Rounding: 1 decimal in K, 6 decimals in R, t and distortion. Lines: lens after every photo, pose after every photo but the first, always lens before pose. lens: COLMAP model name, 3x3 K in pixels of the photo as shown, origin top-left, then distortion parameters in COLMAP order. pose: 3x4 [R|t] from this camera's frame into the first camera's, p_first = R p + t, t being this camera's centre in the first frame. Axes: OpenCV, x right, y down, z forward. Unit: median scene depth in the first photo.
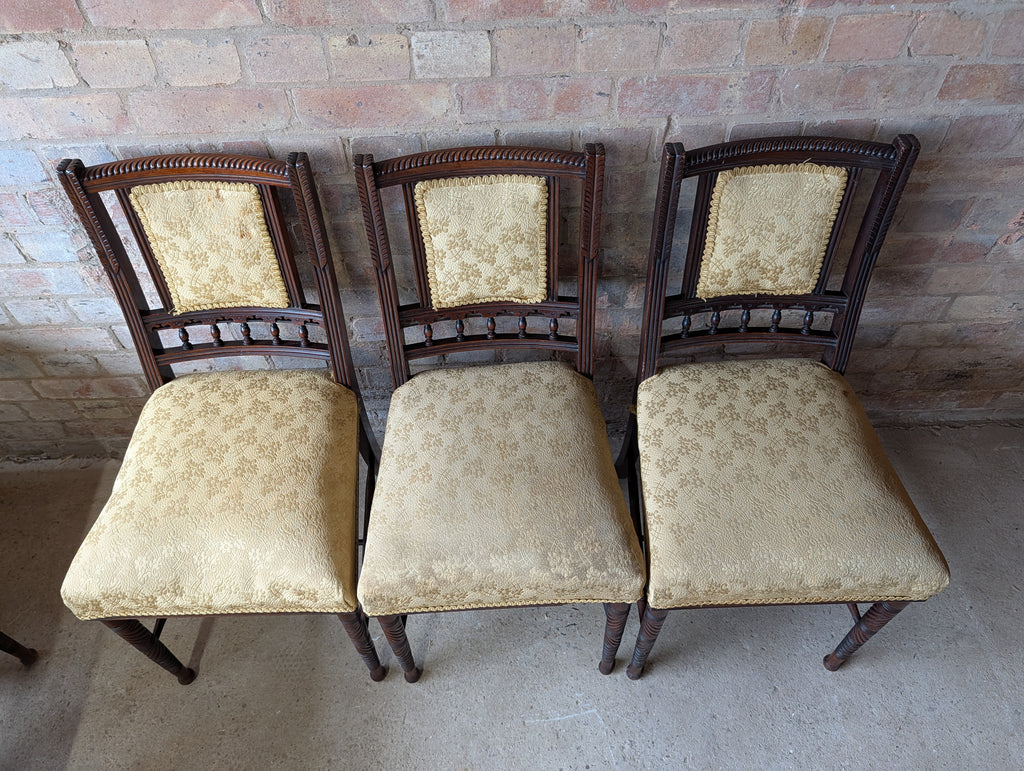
lens RADIAL K [[735.7, 0, 504.2], [0, 735.7, 388.3], [0, 0, 1]] dist [0.001212, -0.000857]
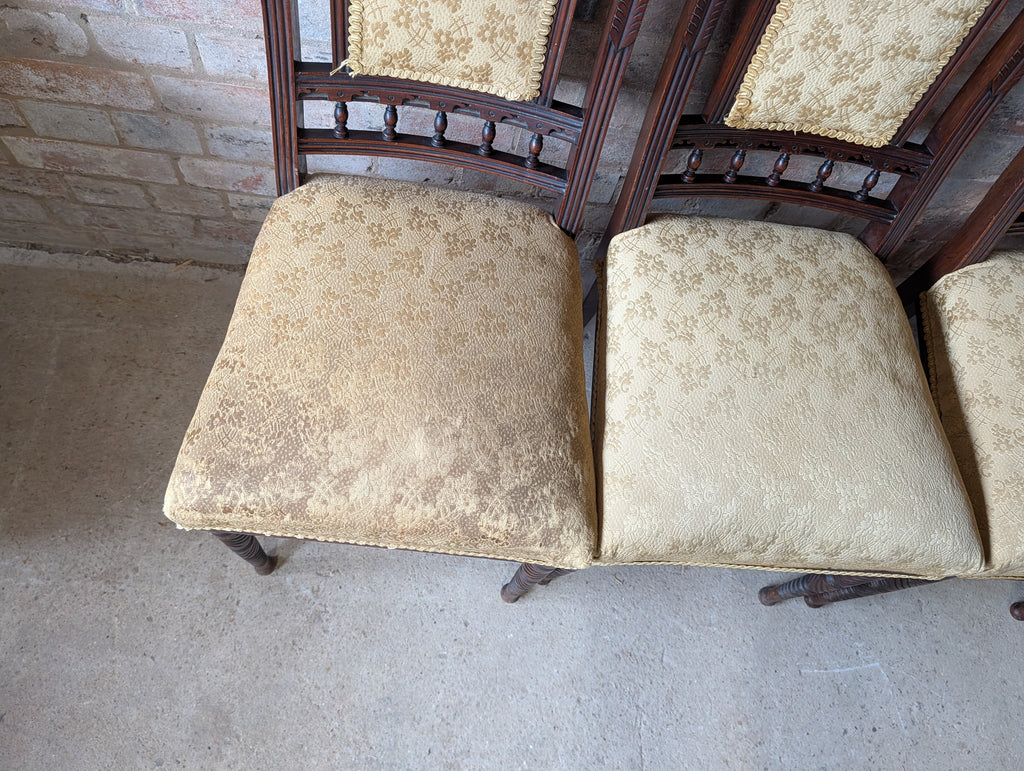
lens RADIAL K [[738.0, 0, 502.1], [0, 738.0, 374.0], [0, 0, 1]] dist [0.002693, -0.003576]
pose [[0.984371, 0.121509, 0.127474, -0.573562], [-0.148737, 0.961191, 0.232356, -0.028458], [-0.094294, -0.247685, 0.964241, 0.368237]]
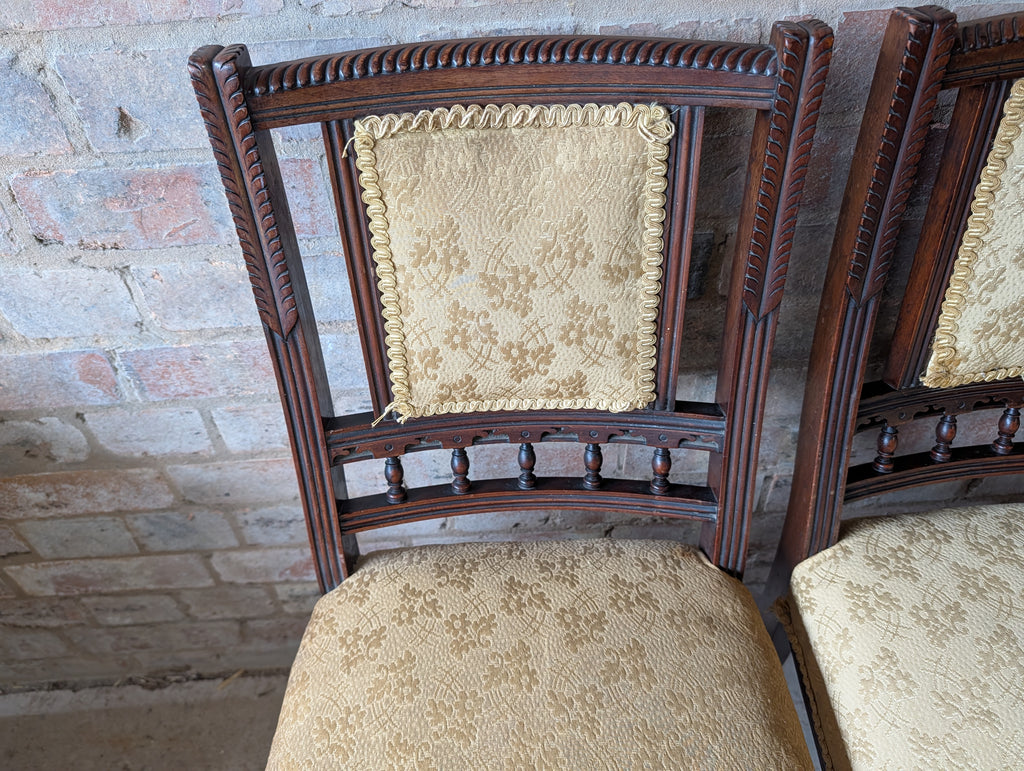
lens RADIAL K [[750.2, 0, 520.7], [0, 750.2, 399.9], [0, 0, 1]] dist [-0.003750, -0.006583]
pose [[0.999459, -0.029317, 0.014928, -0.582001], [0.031059, 0.990448, -0.134340, -0.057967], [-0.010847, 0.134731, 0.990823, 0.598145]]
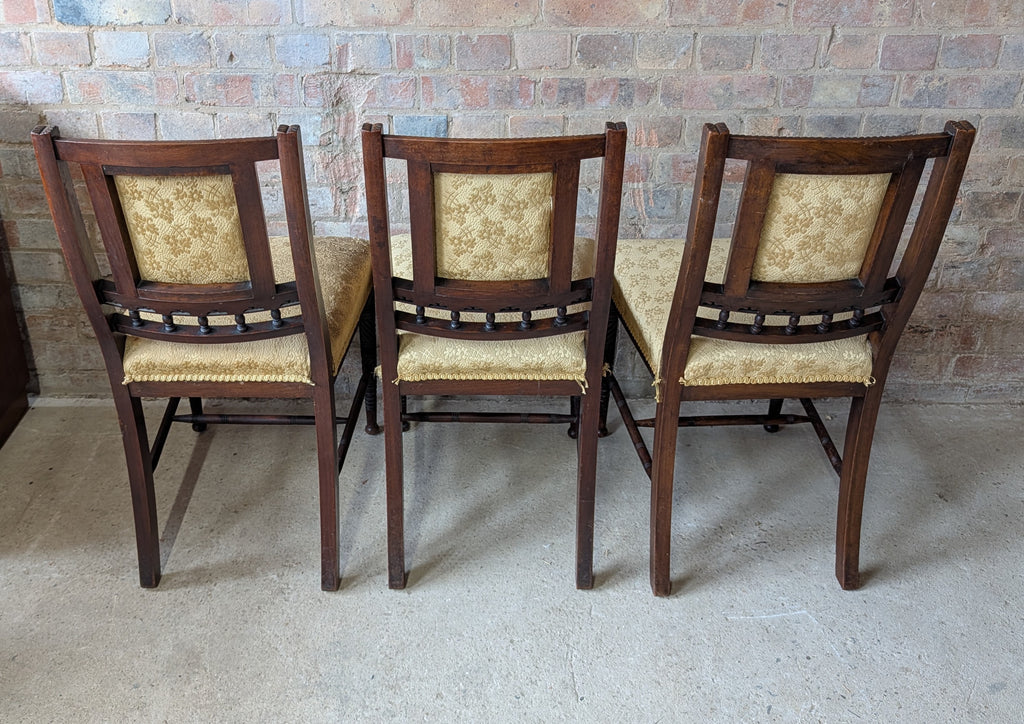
lens RADIAL K [[946.6, 0, 460.6], [0, 946.6, 254.6], [0, 0, 1]] dist [0.011108, -0.011120]
pose [[0.998455, 0.039291, -0.039287, -0.332403], [-0.052775, 0.891777, -0.449387, 0.738341], [0.017378, 0.450766, 0.892473, -0.288341]]
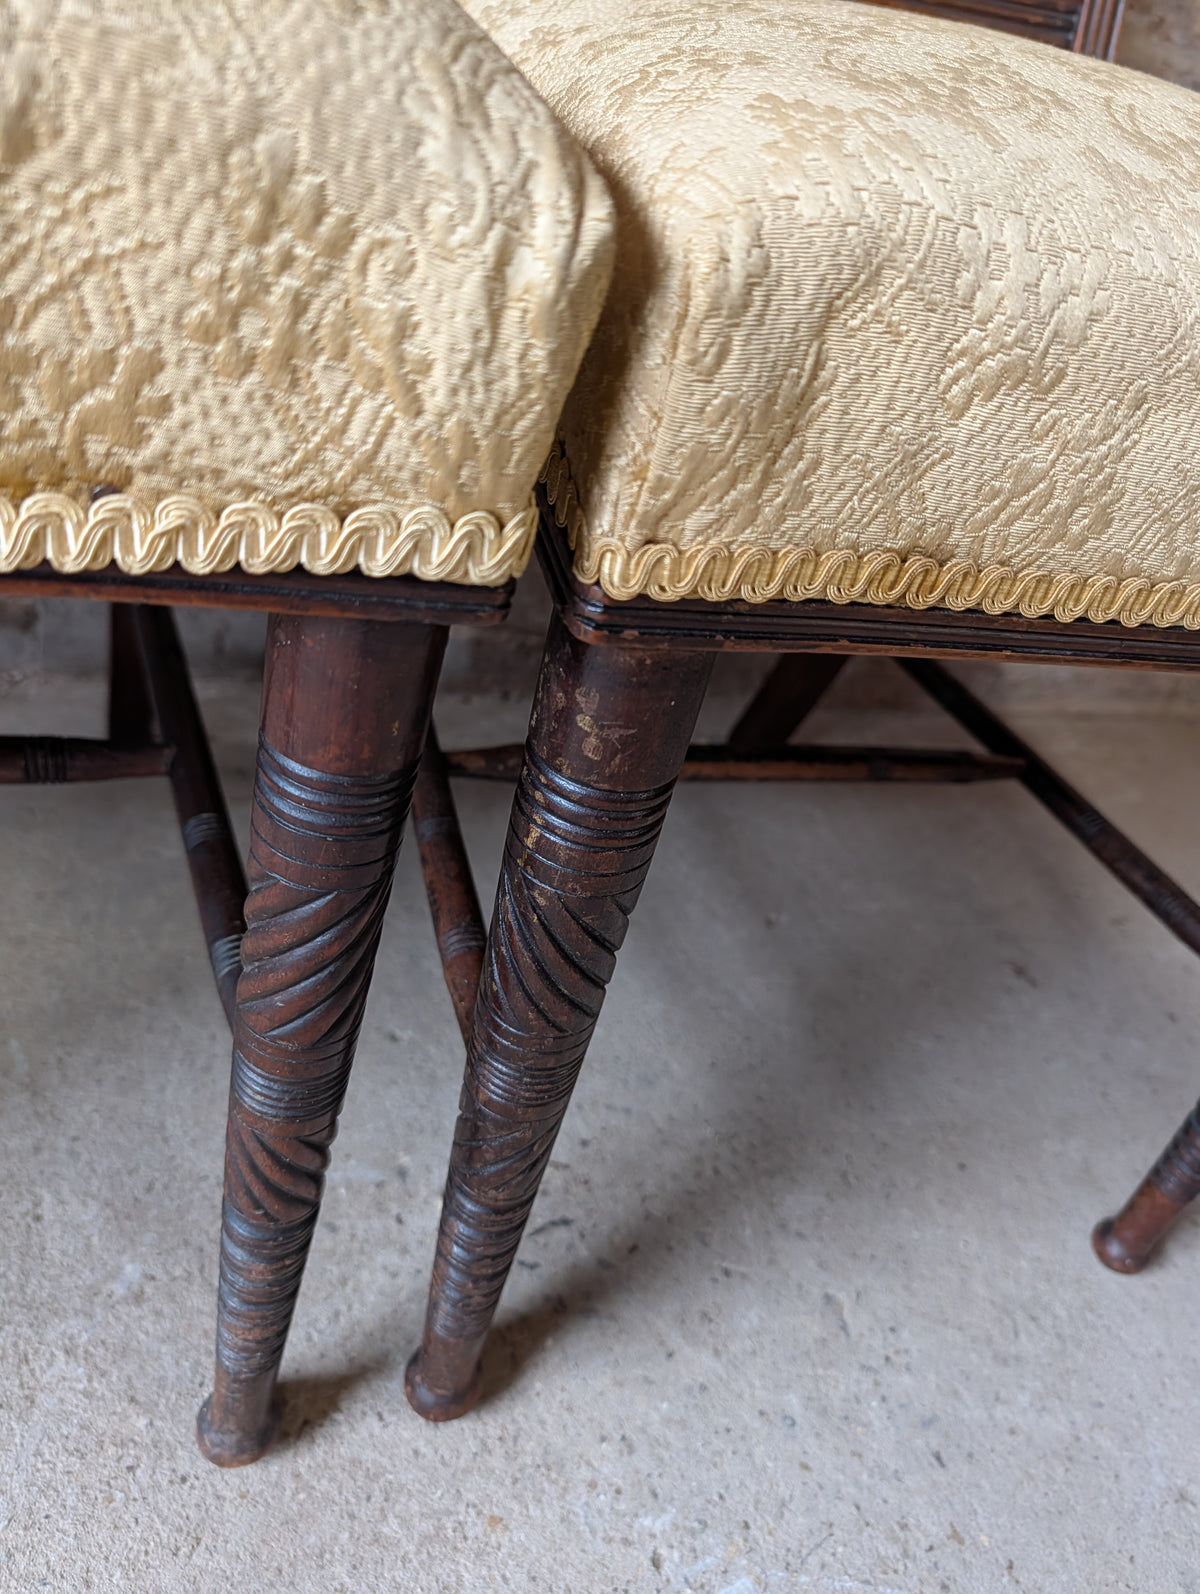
lens RADIAL K [[1173.8, 0, 600.0], [0, 1173.8, 797.0], [0, 0, 1]] dist [-0.006853, -0.005359]
pose [[0.918208, 0.039927, 0.394080, -0.064540], [0.062693, 0.967716, -0.244120, 0.377370], [-0.391105, 0.248859, 0.886062, 0.839381]]
